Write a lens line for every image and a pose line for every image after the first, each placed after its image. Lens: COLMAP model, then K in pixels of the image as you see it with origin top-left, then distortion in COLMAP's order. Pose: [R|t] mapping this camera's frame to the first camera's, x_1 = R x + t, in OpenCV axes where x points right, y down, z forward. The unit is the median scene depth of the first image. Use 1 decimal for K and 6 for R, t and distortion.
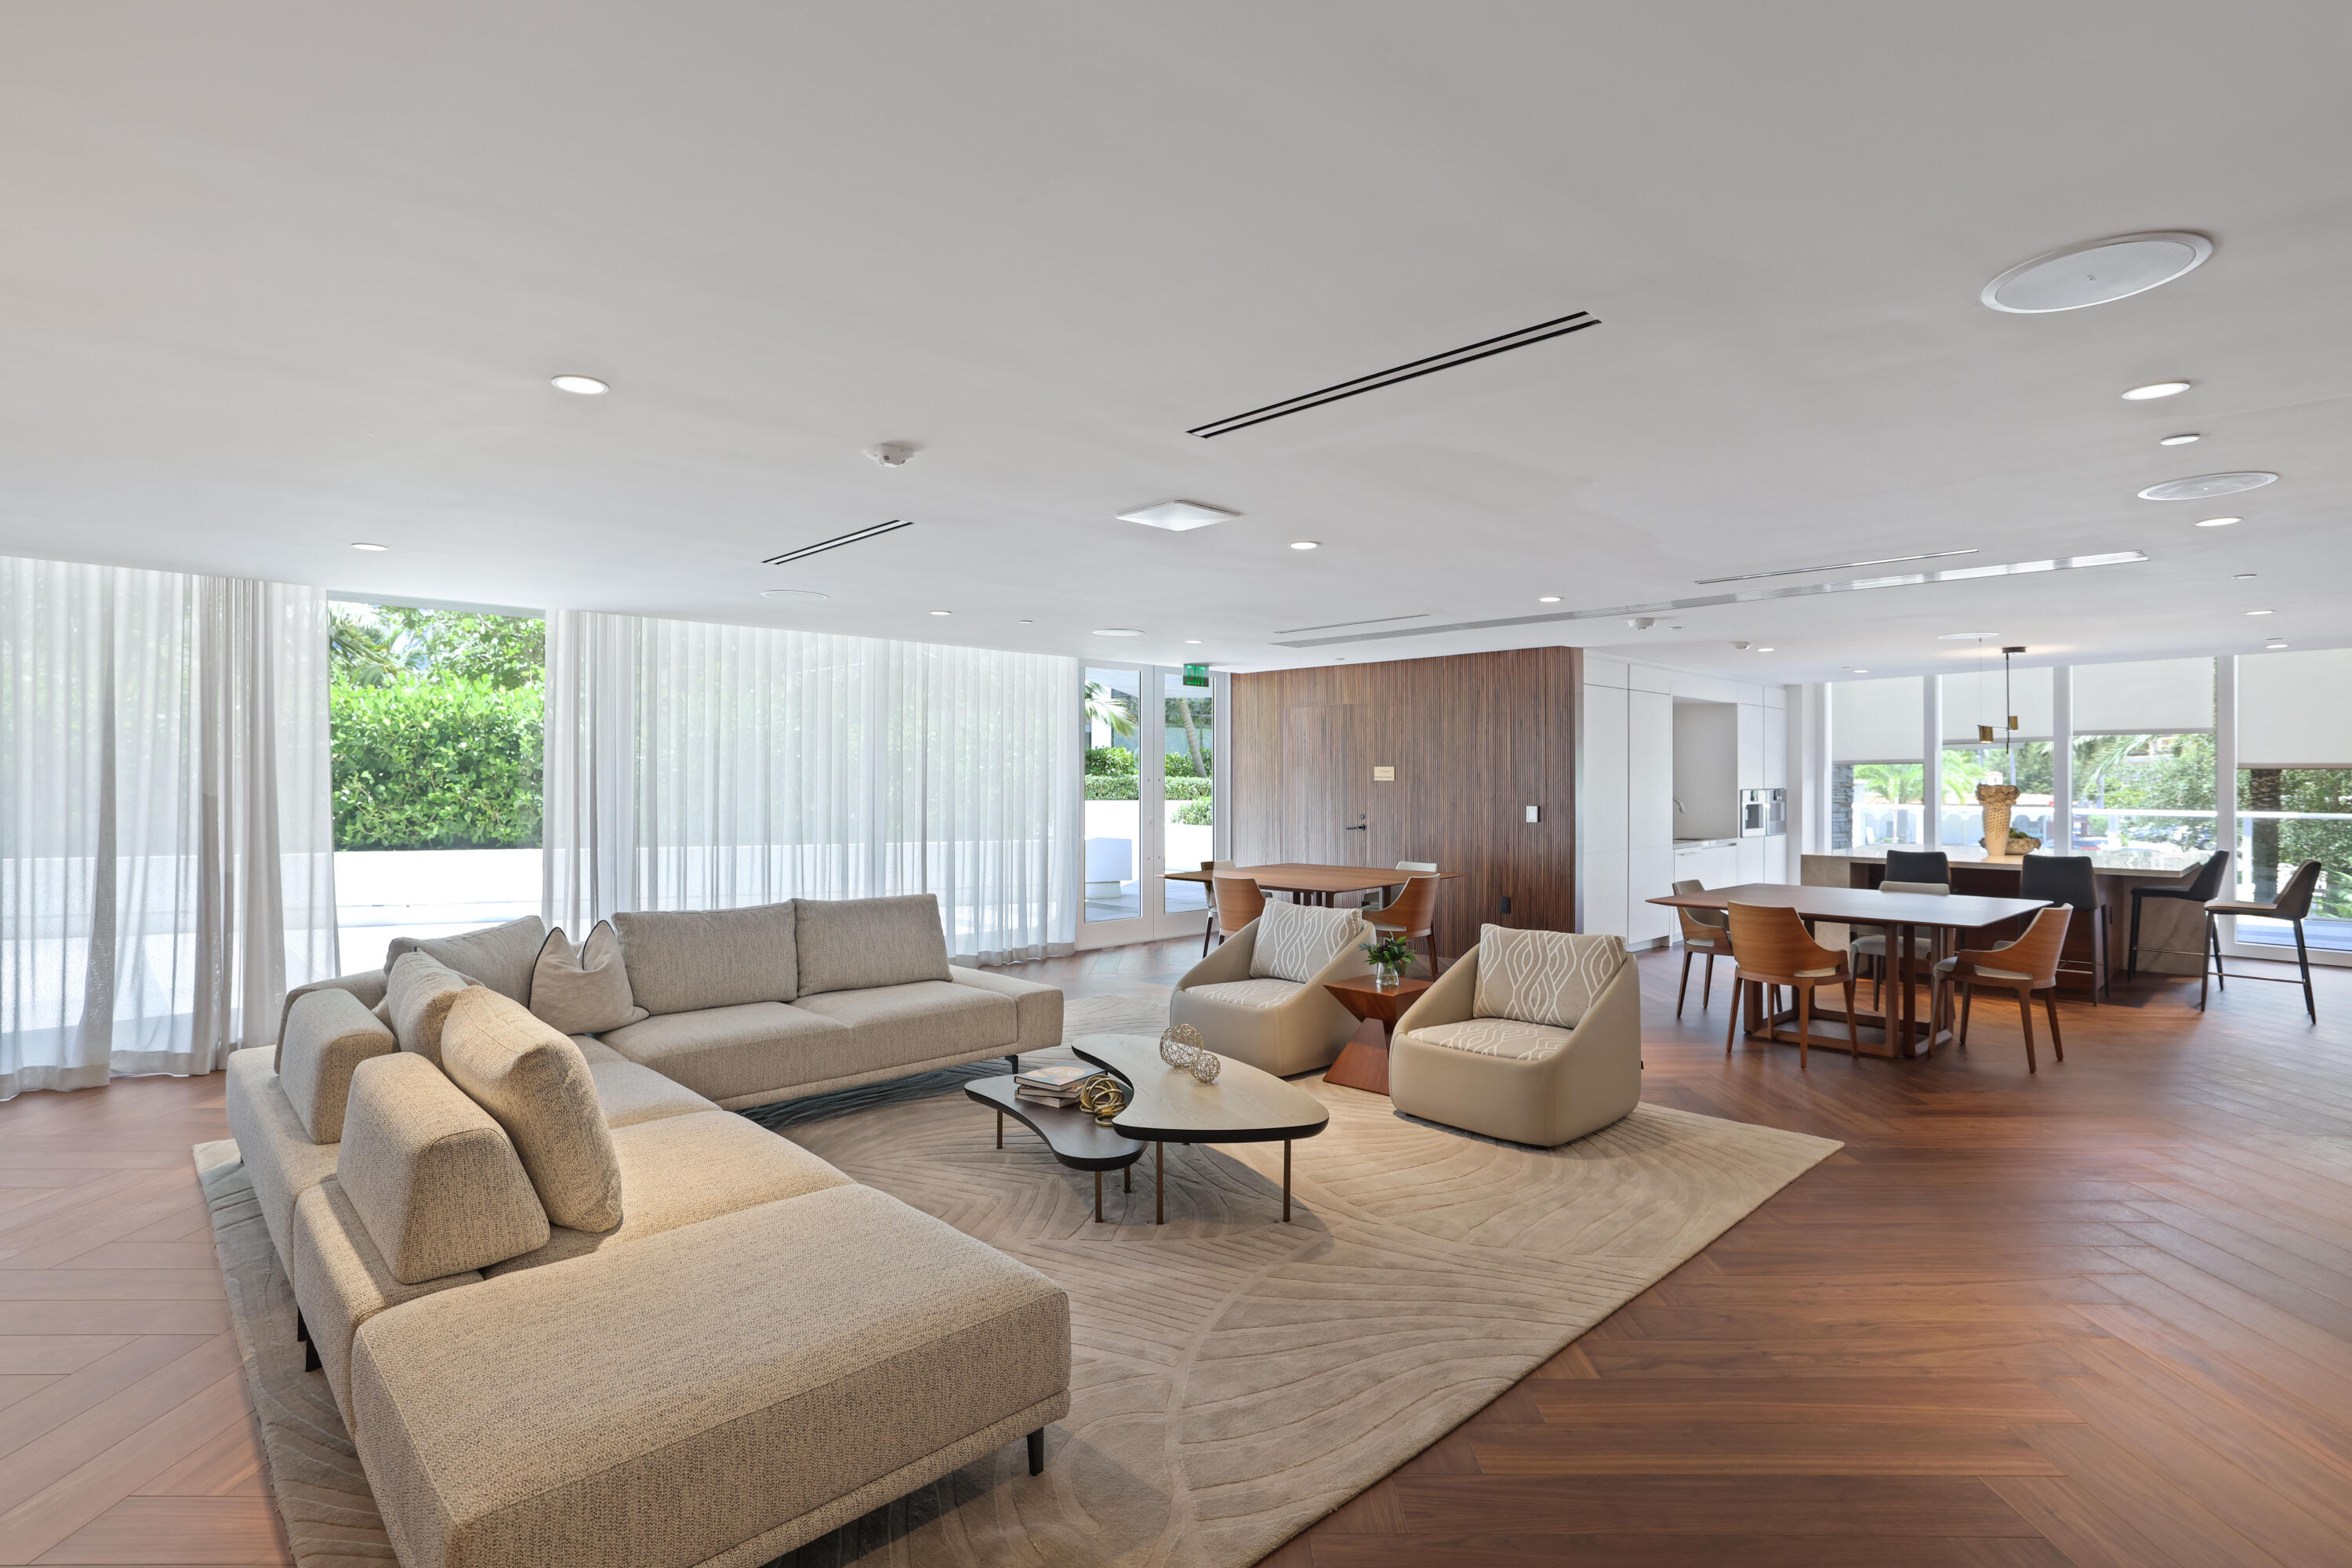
lens RADIAL K [[1122.4, 0, 1181.3], [0, 1122.4, 769.2], [0, 0, 1]] dist [-0.021414, 0.001249]
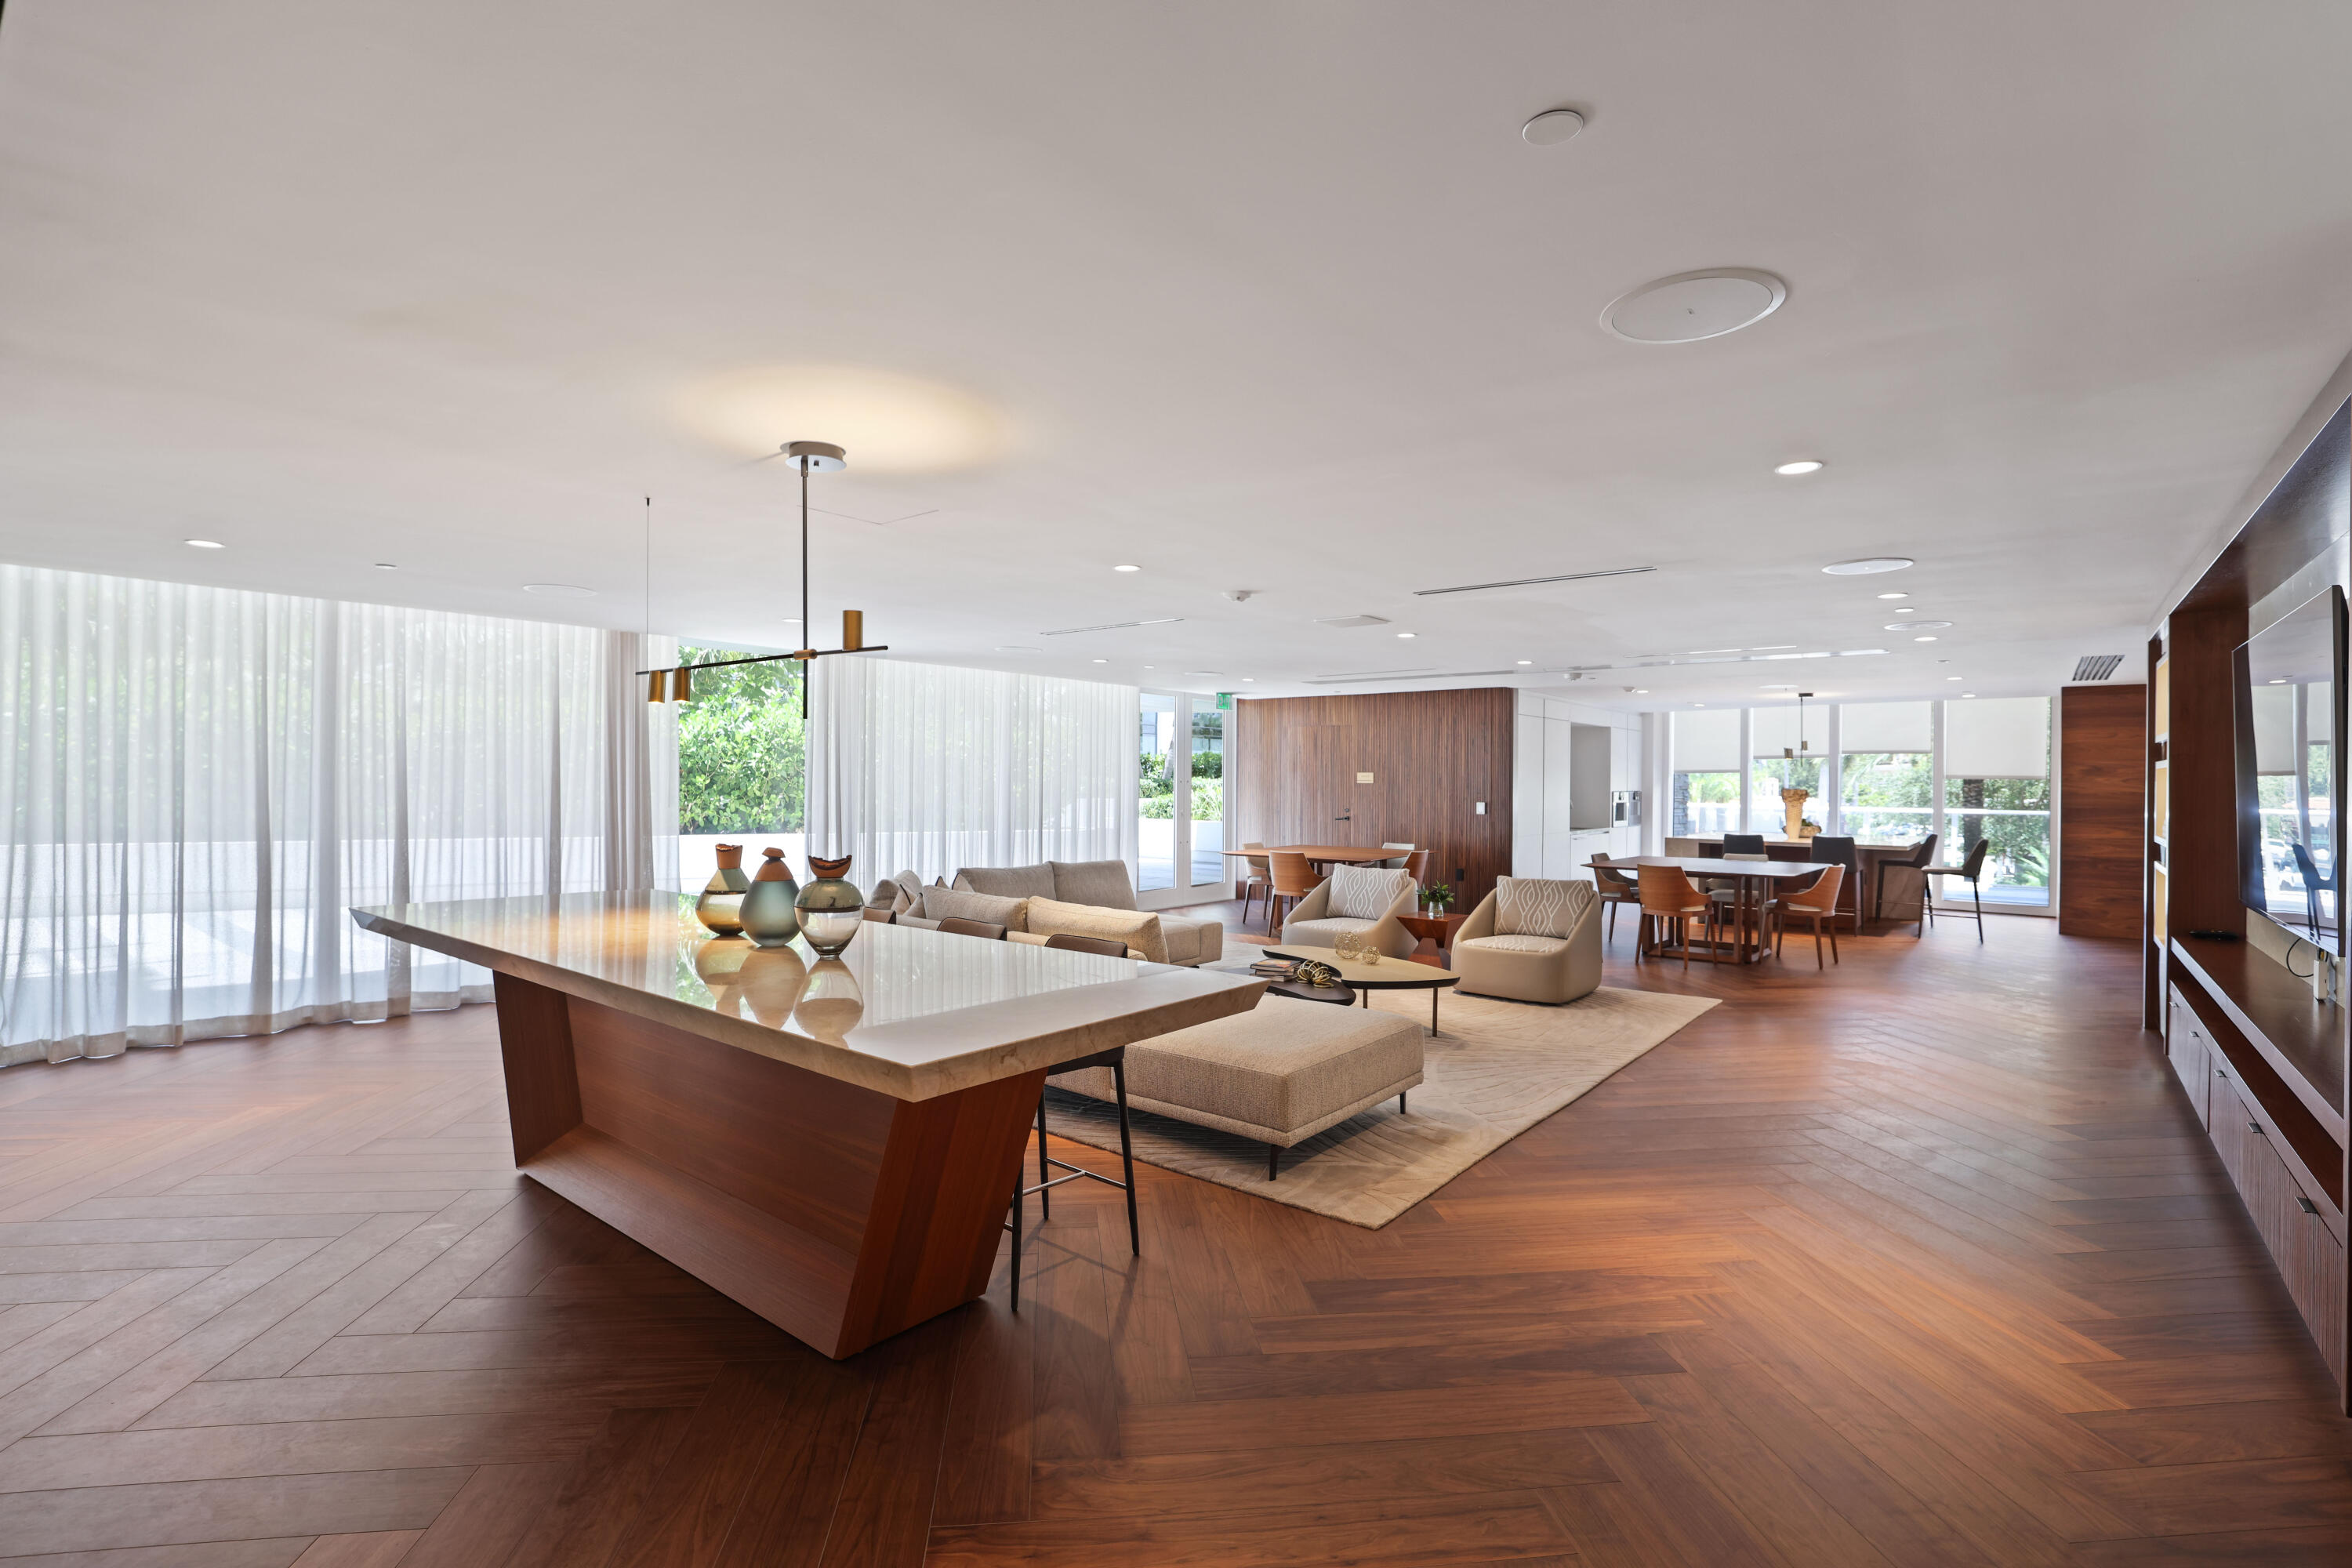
lens RADIAL K [[1062.6, 0, 1169.0], [0, 1062.6, 787.8], [0, 0, 1]] dist [-0.027366, -0.000646]
pose [[0.993301, 0.005330, 0.115429, -0.230361], [-0.007196, 0.999850, 0.015760, -0.003037], [-0.115328, -0.016485, 0.993191, -0.265054]]
